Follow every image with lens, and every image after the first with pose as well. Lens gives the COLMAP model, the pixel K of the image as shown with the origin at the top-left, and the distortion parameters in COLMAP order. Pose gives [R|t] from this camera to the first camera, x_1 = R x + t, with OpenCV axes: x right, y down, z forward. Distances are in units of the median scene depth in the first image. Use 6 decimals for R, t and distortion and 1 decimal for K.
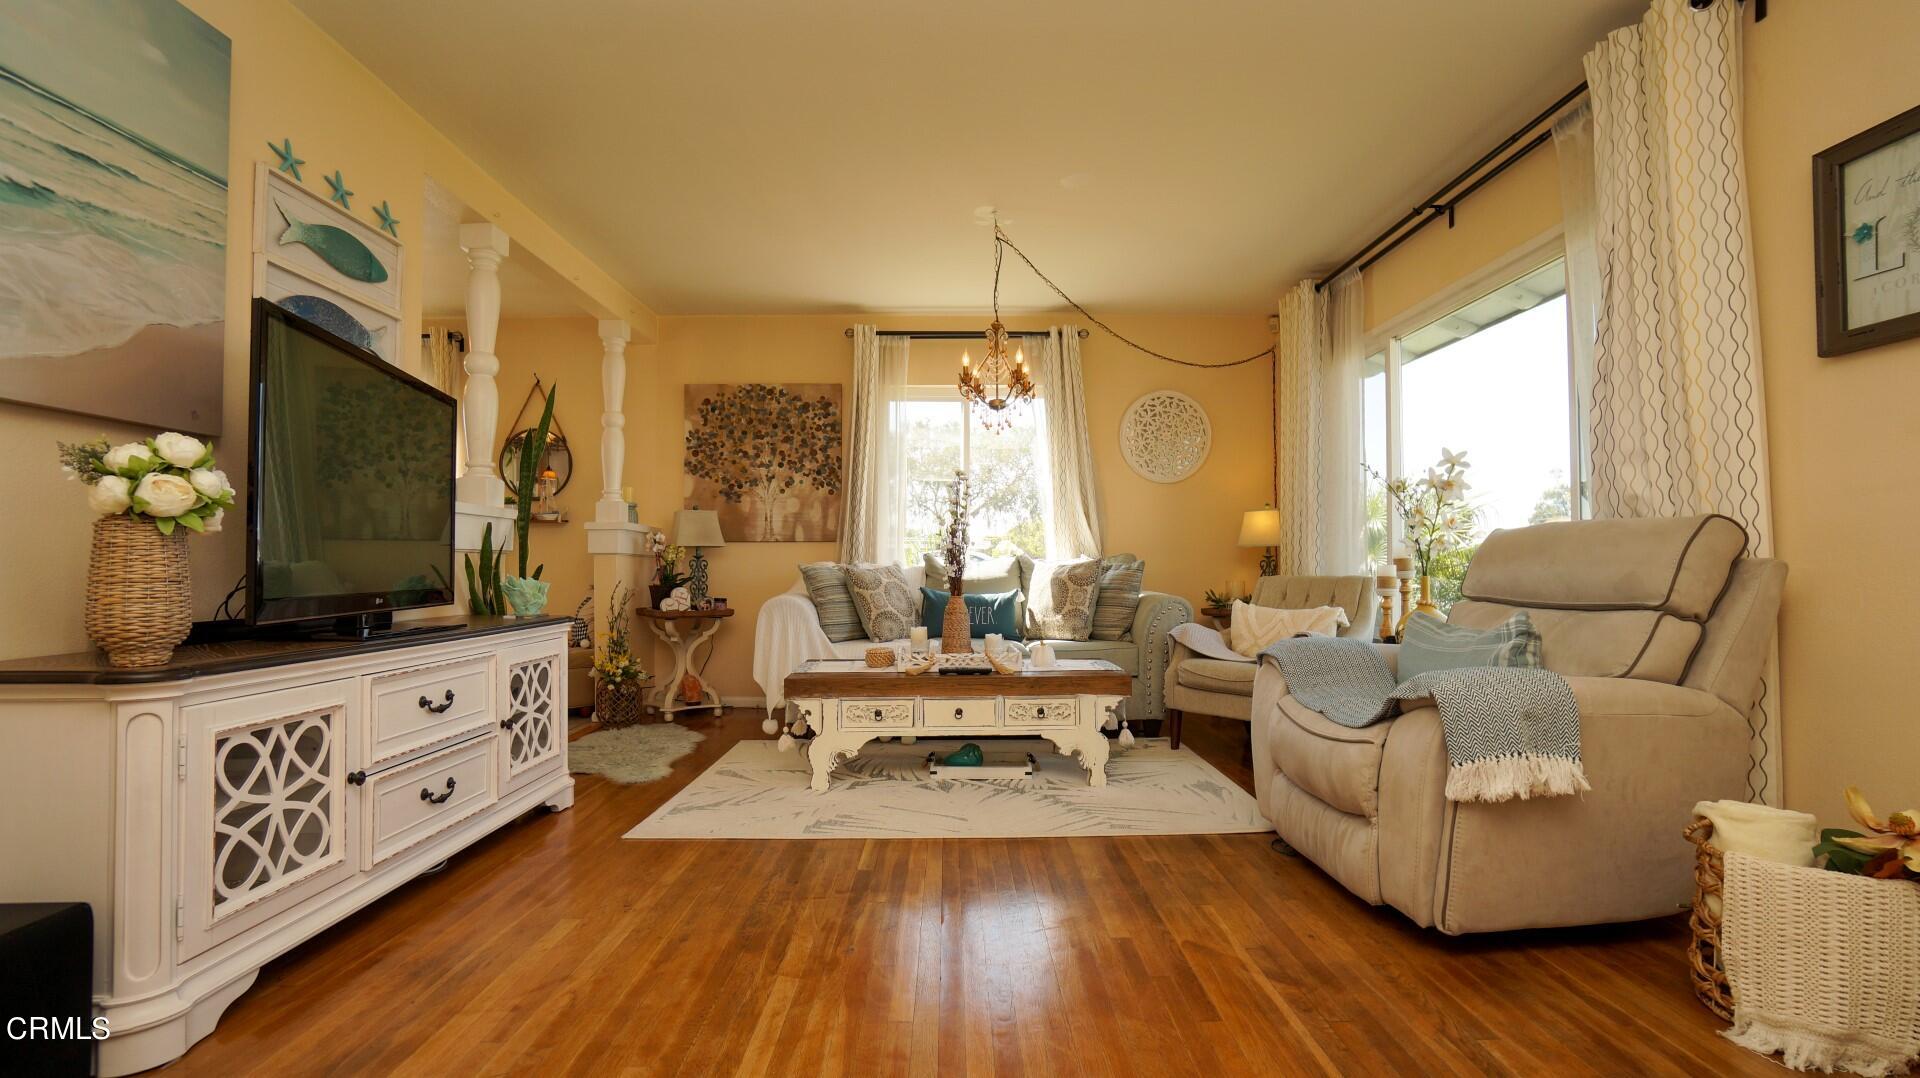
lens RADIAL K [[863.7, 0, 961.6], [0, 863.7, 540.6], [0, 0, 1]] dist [-0.046941, 0.015334]
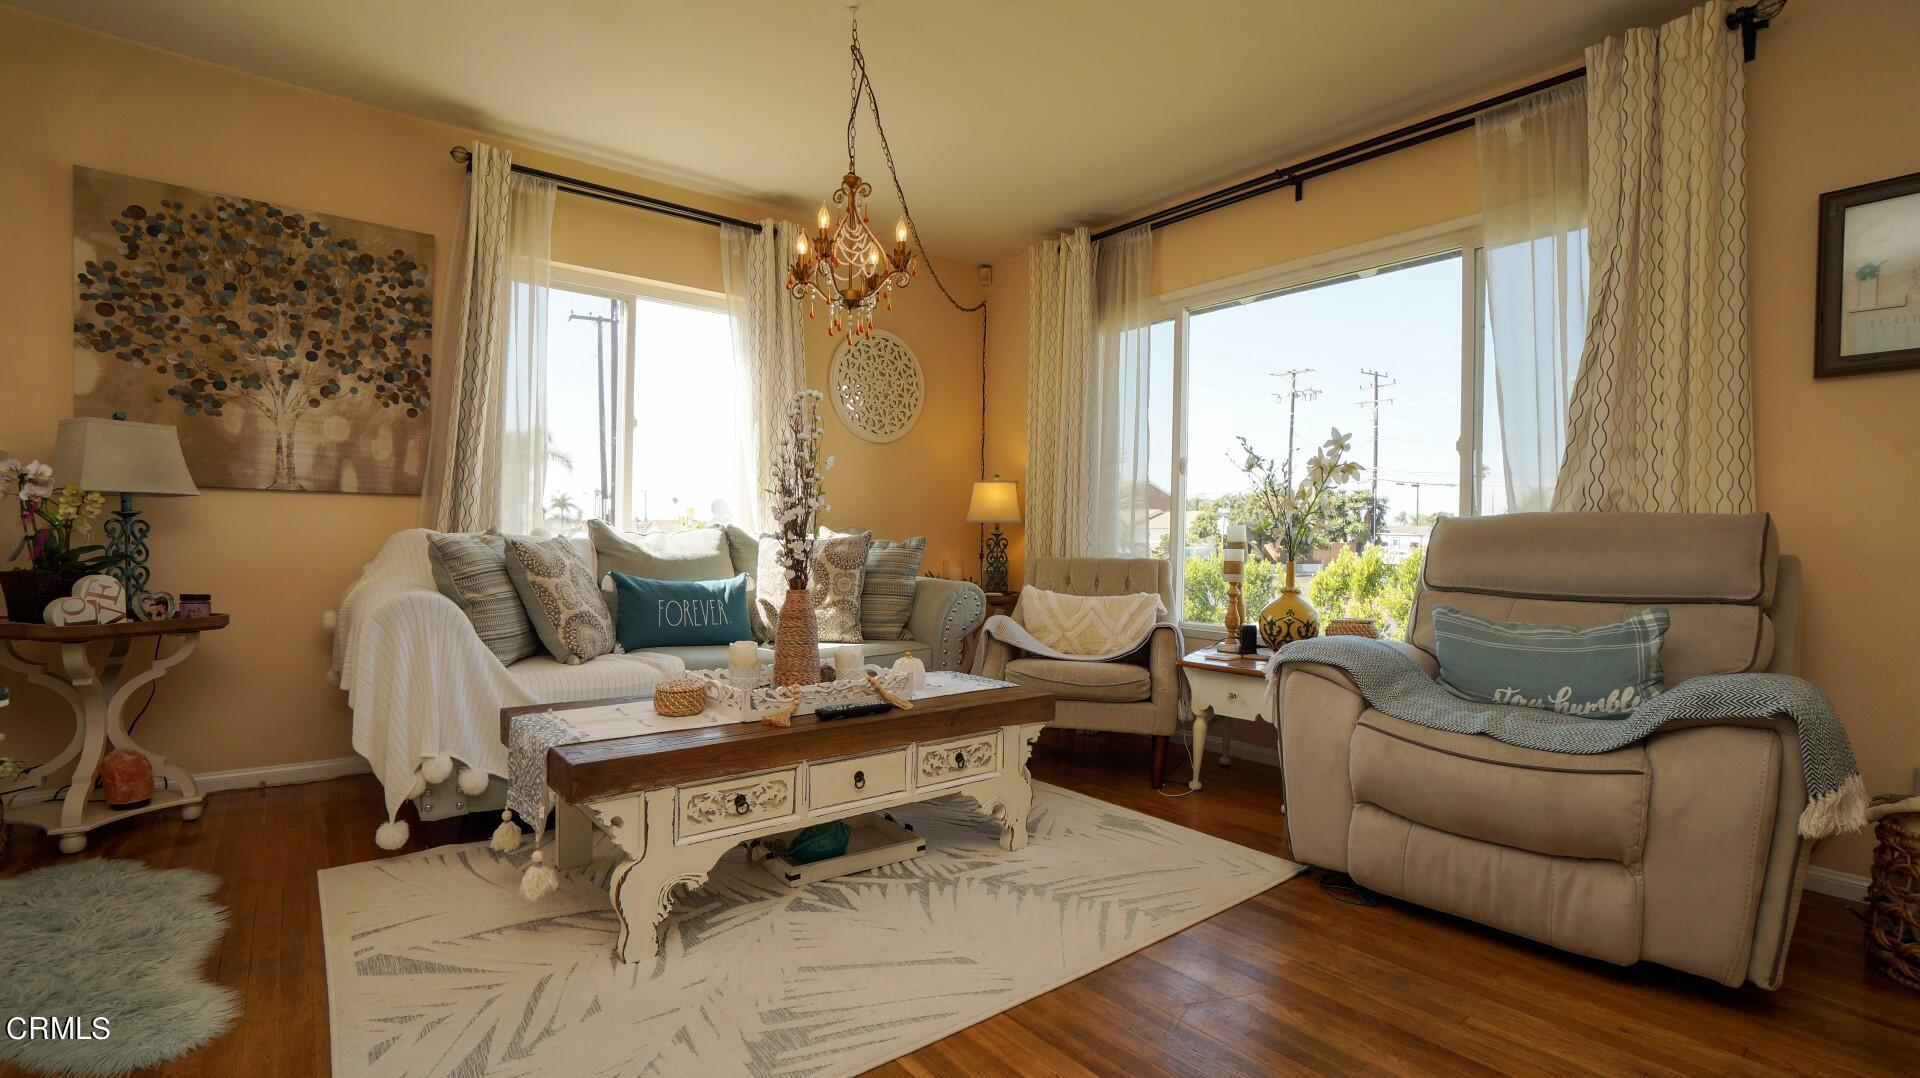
lens RADIAL K [[863.7, 0, 951.7], [0, 863.7, 543.4], [0, 0, 1]] dist [-0.046941, 0.015334]
pose [[0.792192, 0.011749, 0.610158, -0.332659], [-0.035198, 0.999030, 0.026463, 0.009134], [-0.609256, -0.042440, 0.791837, 0.465683]]
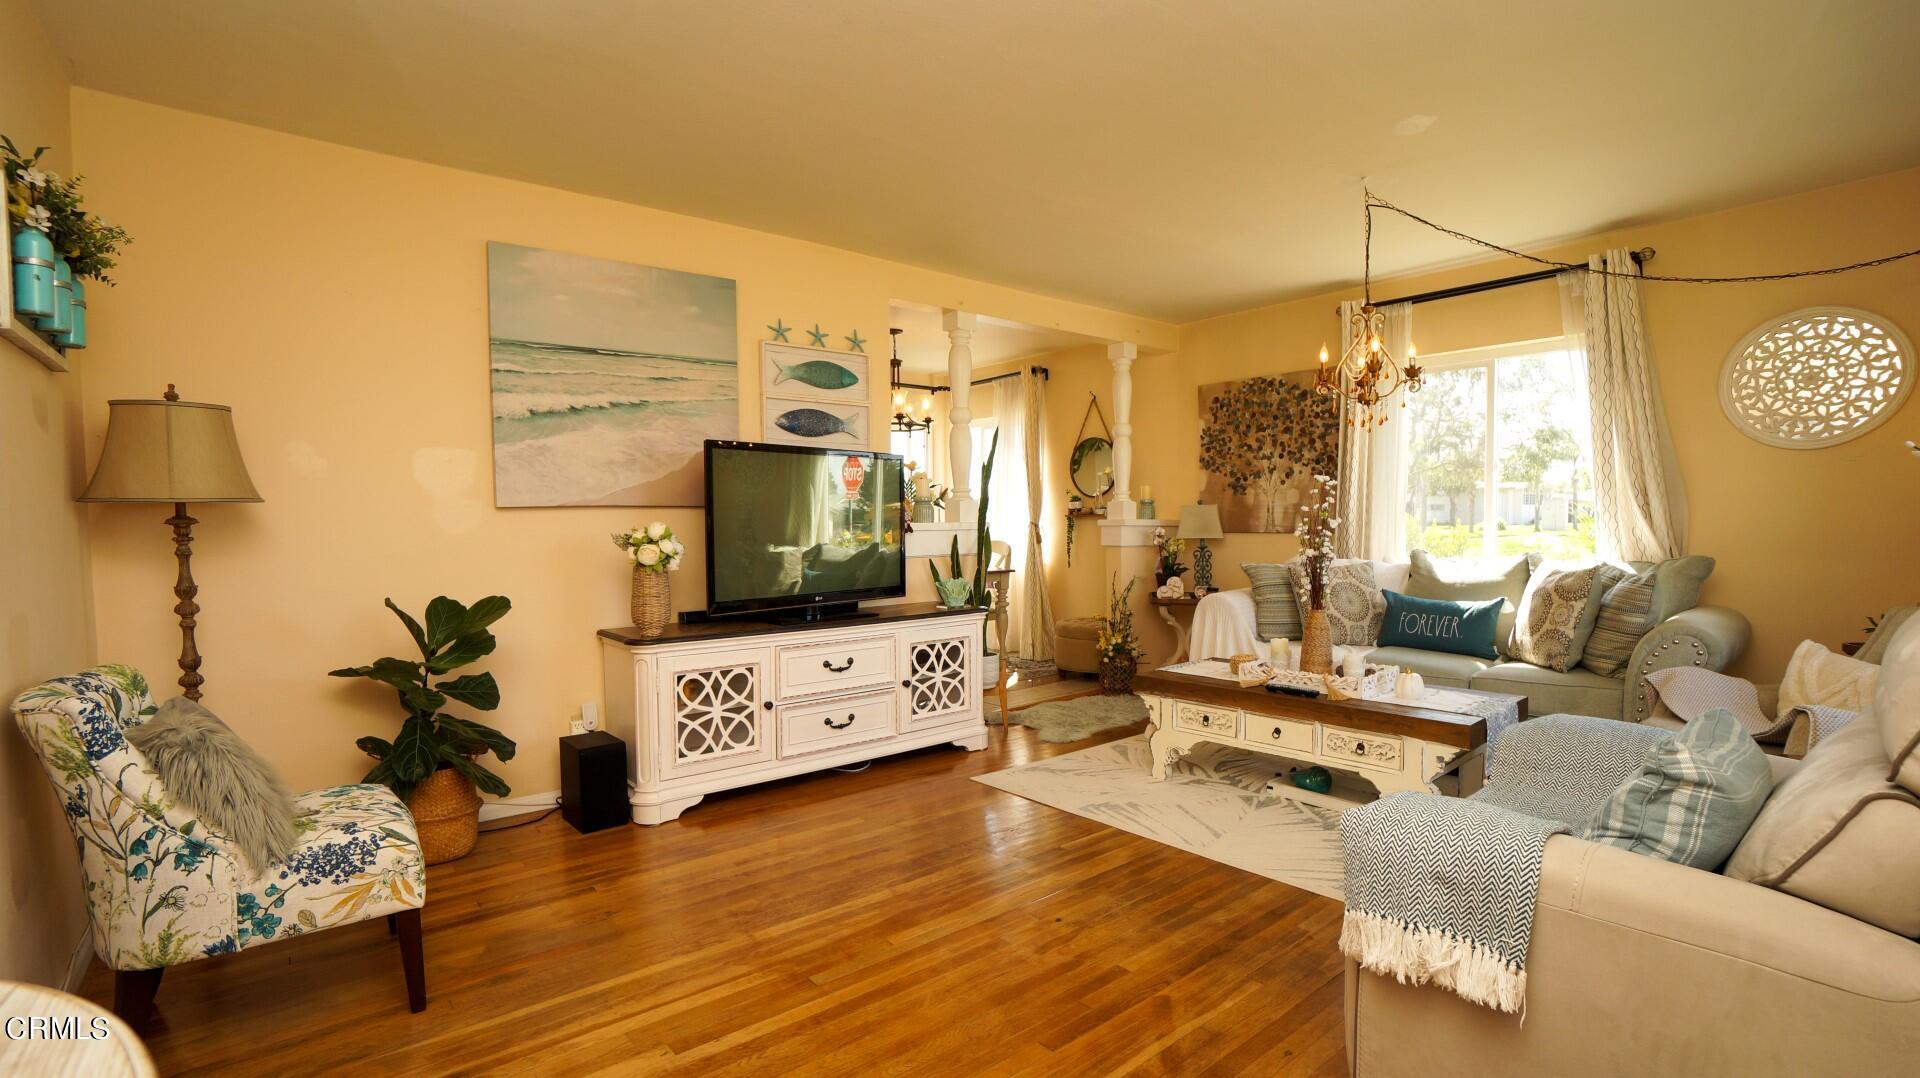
lens RADIAL K [[863.7, 0, 956.0], [0, 863.7, 549.9], [0, 0, 1]] dist [-0.046941, 0.015334]
pose [[0.626886, 0.022130, -0.778797, 0.516478], [0.031718, 0.998043, 0.053892, -0.069874], [0.778465, -0.058486, 0.624957, 0.121901]]
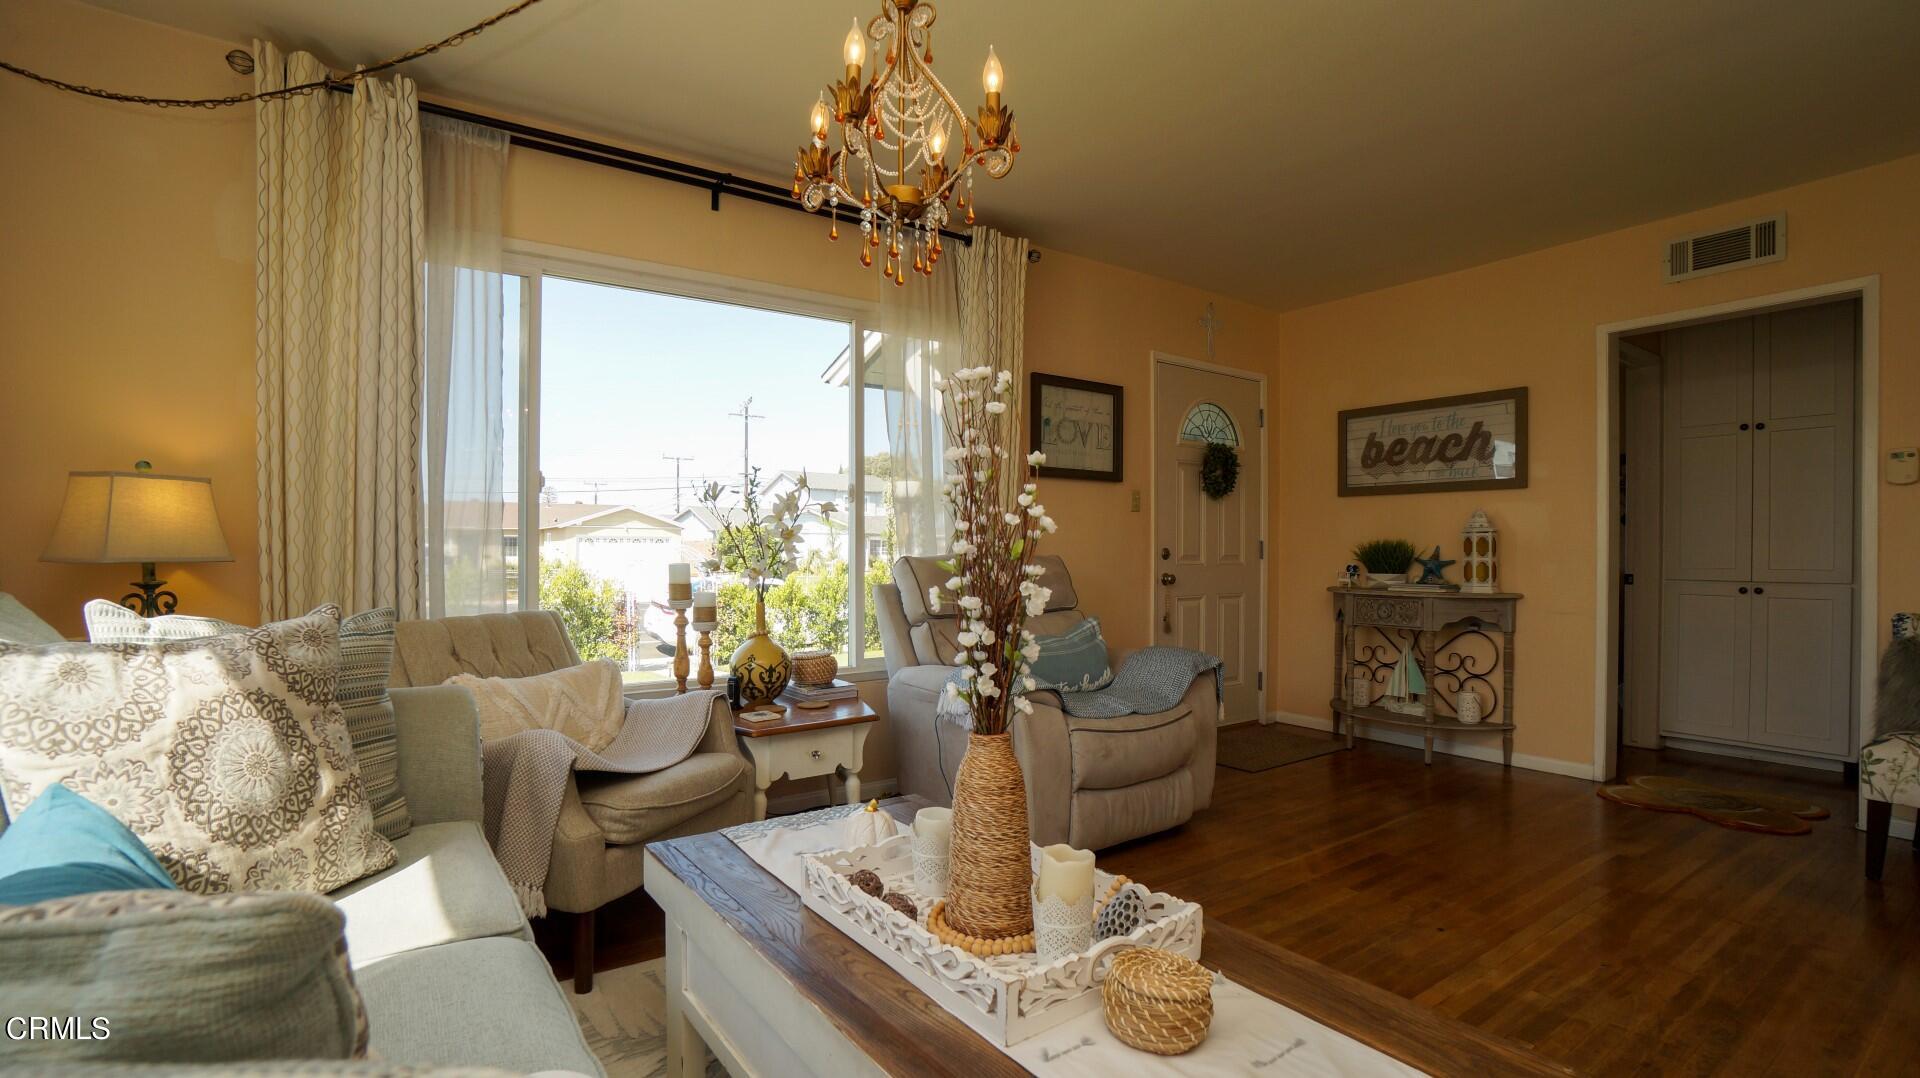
lens RADIAL K [[863.7, 0, 947.9], [0, 863.7, 547.8], [0, 0, 1]] dist [-0.046941, 0.015334]
pose [[-0.556929, 0.001790, 0.830558, -0.314765], [-0.025013, 0.999508, -0.018927, -0.003991], [-0.830183, -0.031315, -0.556610, 1.319686]]
